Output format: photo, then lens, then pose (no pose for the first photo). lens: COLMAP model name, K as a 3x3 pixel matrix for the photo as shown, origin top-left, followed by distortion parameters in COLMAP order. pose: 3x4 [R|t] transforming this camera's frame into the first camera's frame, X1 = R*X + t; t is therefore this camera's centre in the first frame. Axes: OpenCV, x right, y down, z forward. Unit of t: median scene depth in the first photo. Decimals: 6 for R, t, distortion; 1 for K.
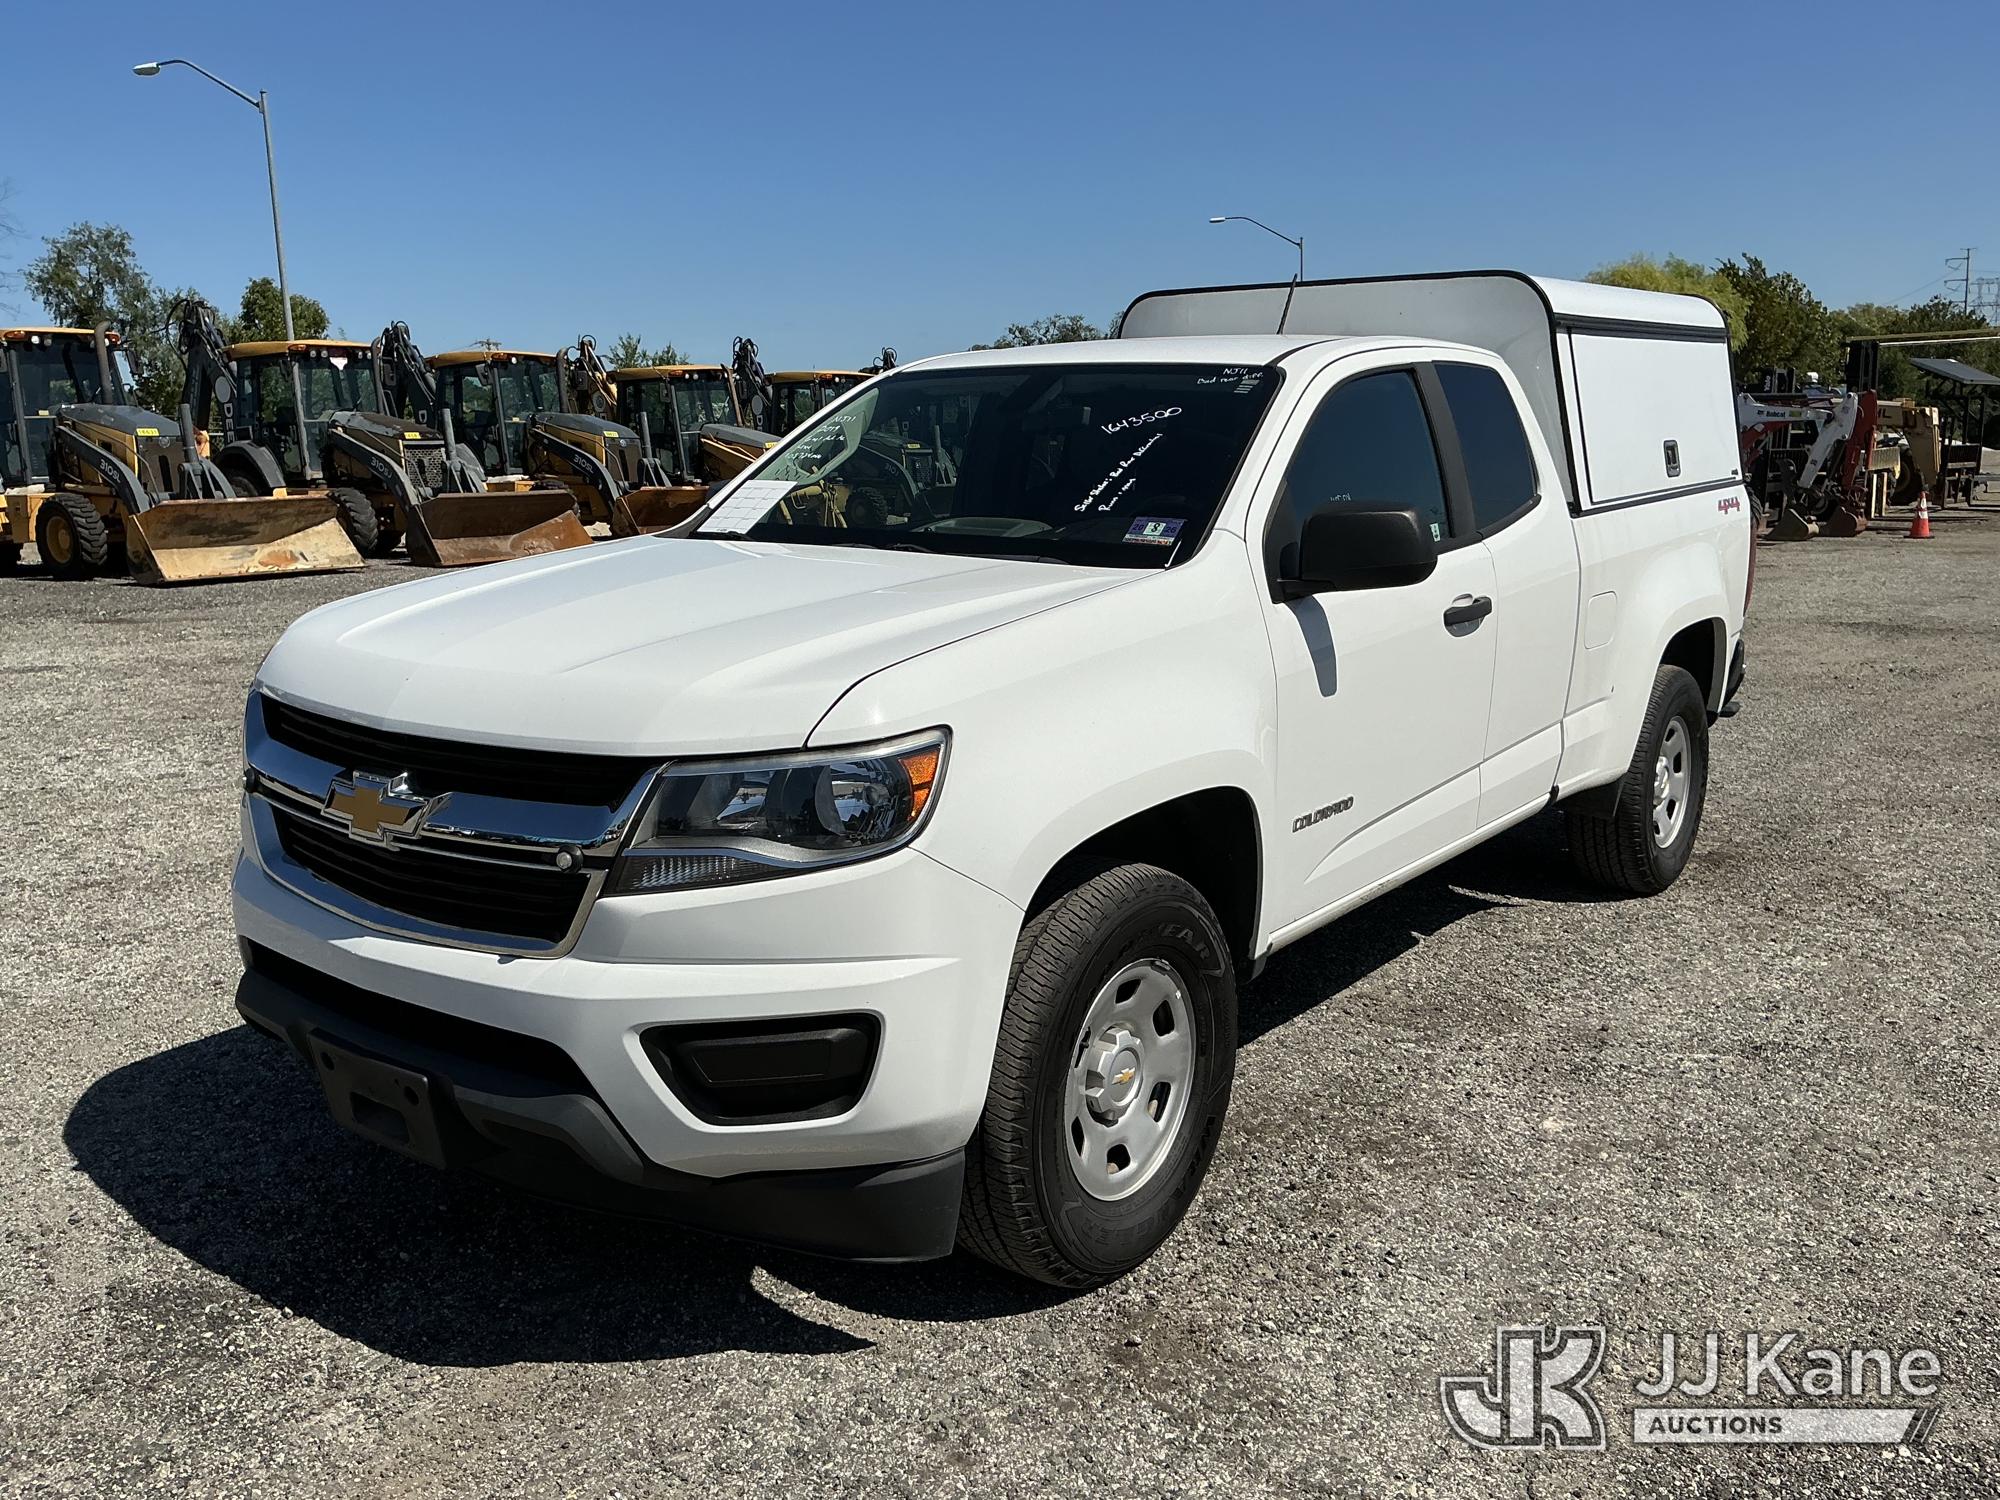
lens RADIAL K [[1669.8, 0, 1004.2], [0, 1669.8, 753.0], [0, 0, 1]] dist [0.023853, -0.021505]
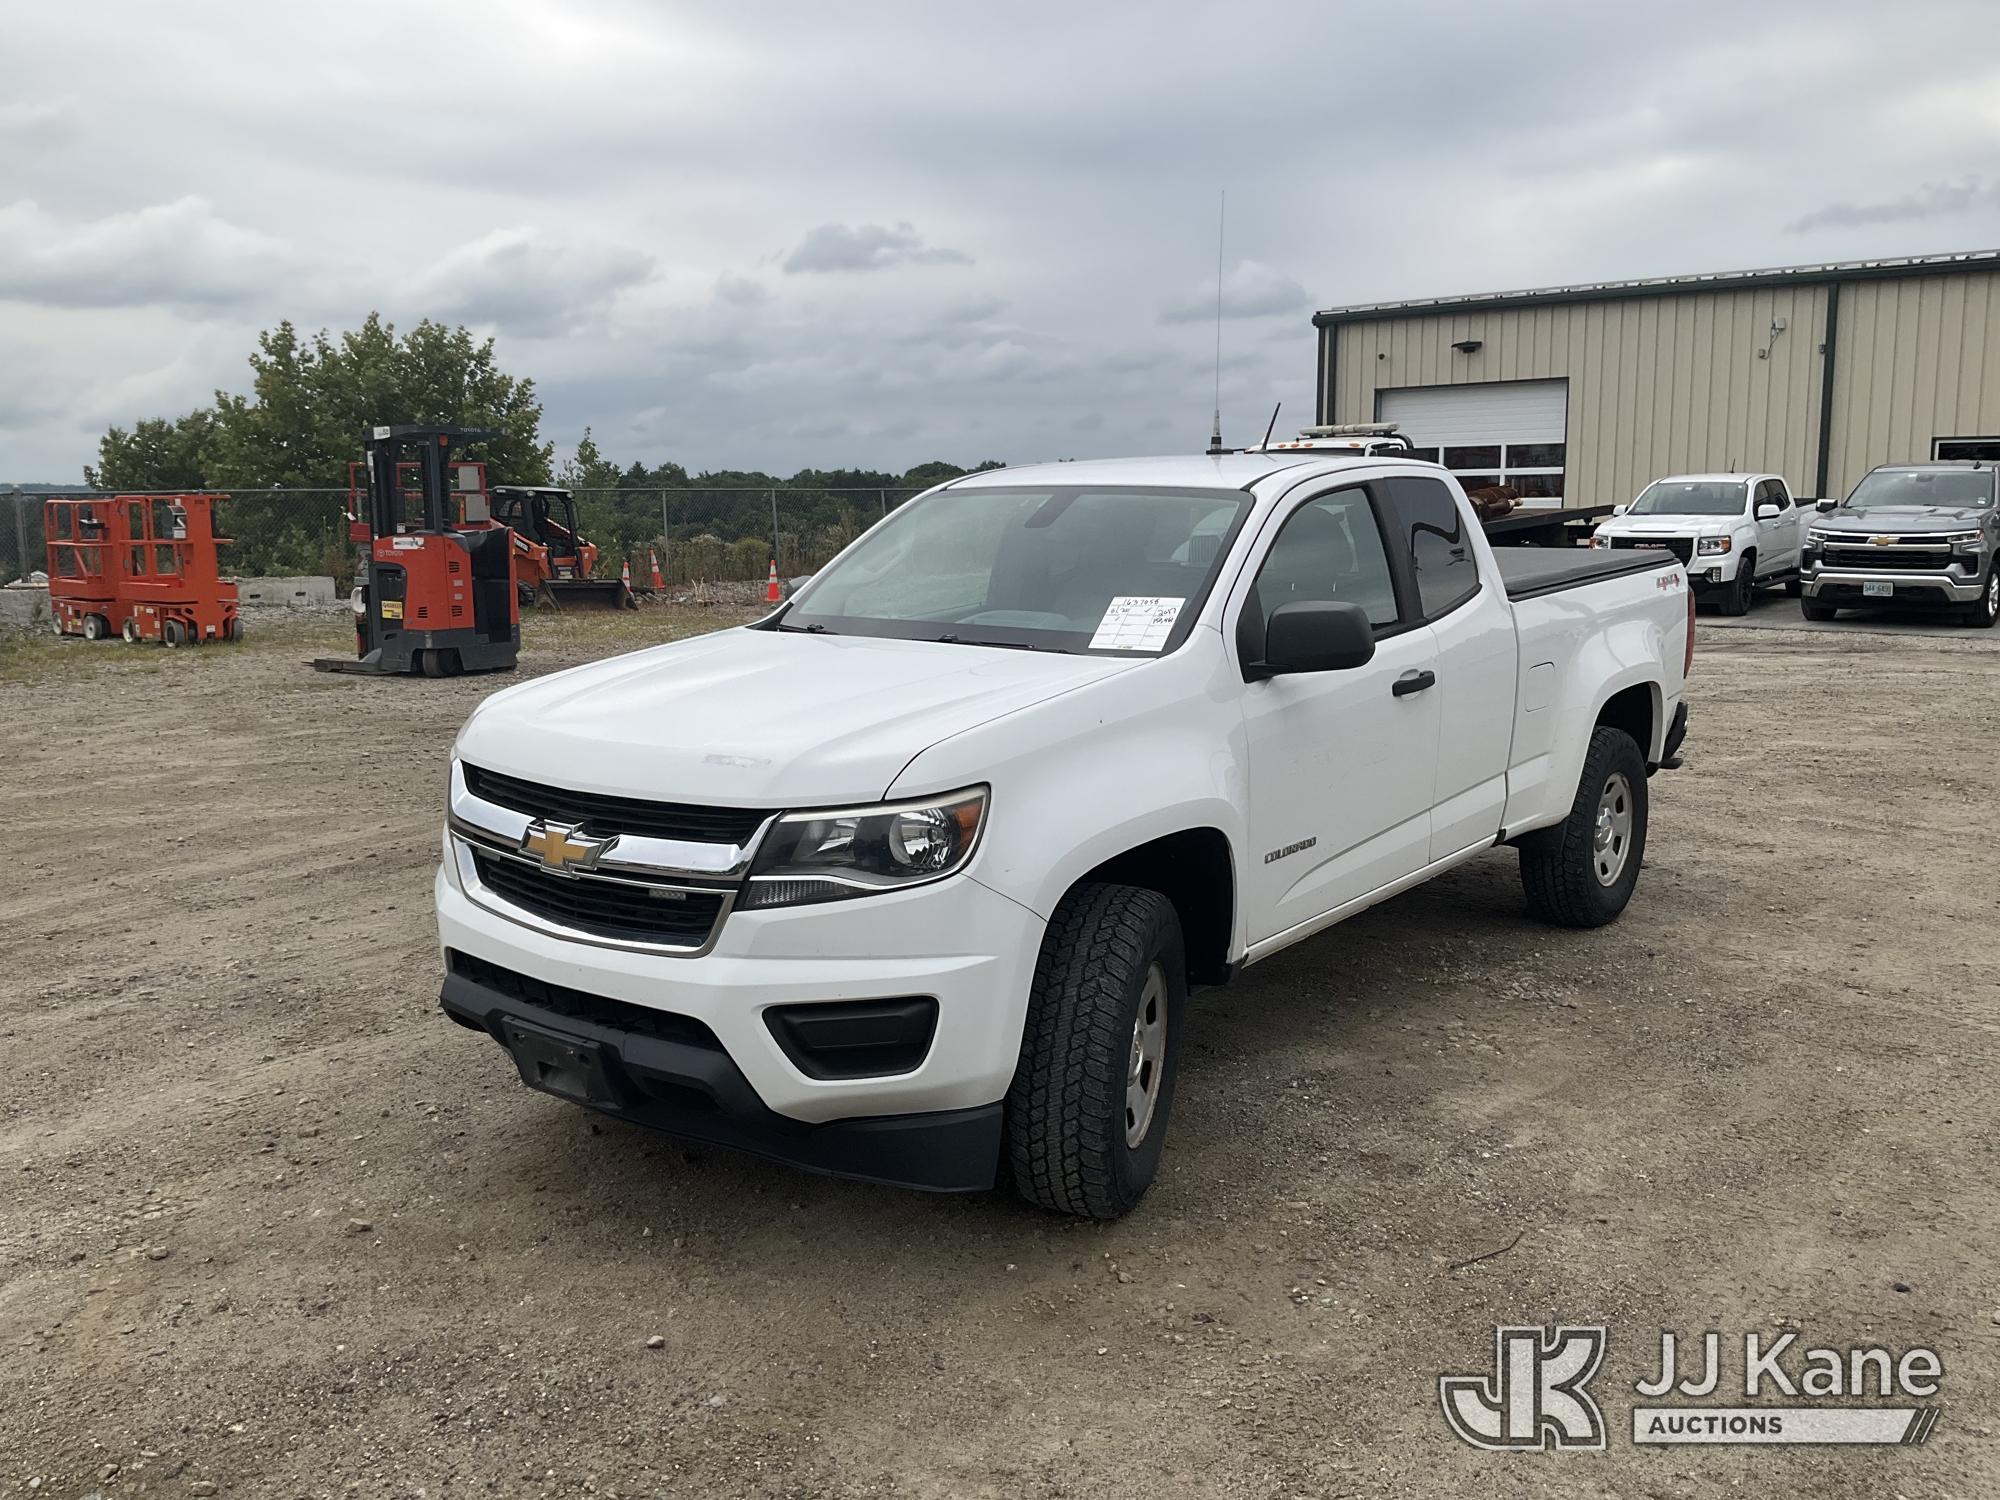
lens RADIAL K [[1638.5, 0, 1000.0], [0, 1638.5, 748.8], [0, 0, 1]] dist [-0.002823, 0.000518]
pose [[0.999639, -0.005729, -0.026240, 0.008705], [0.004917, 0.999510, -0.030914, -0.002892], [0.026405, 0.030774, 0.999178, -0.255402]]
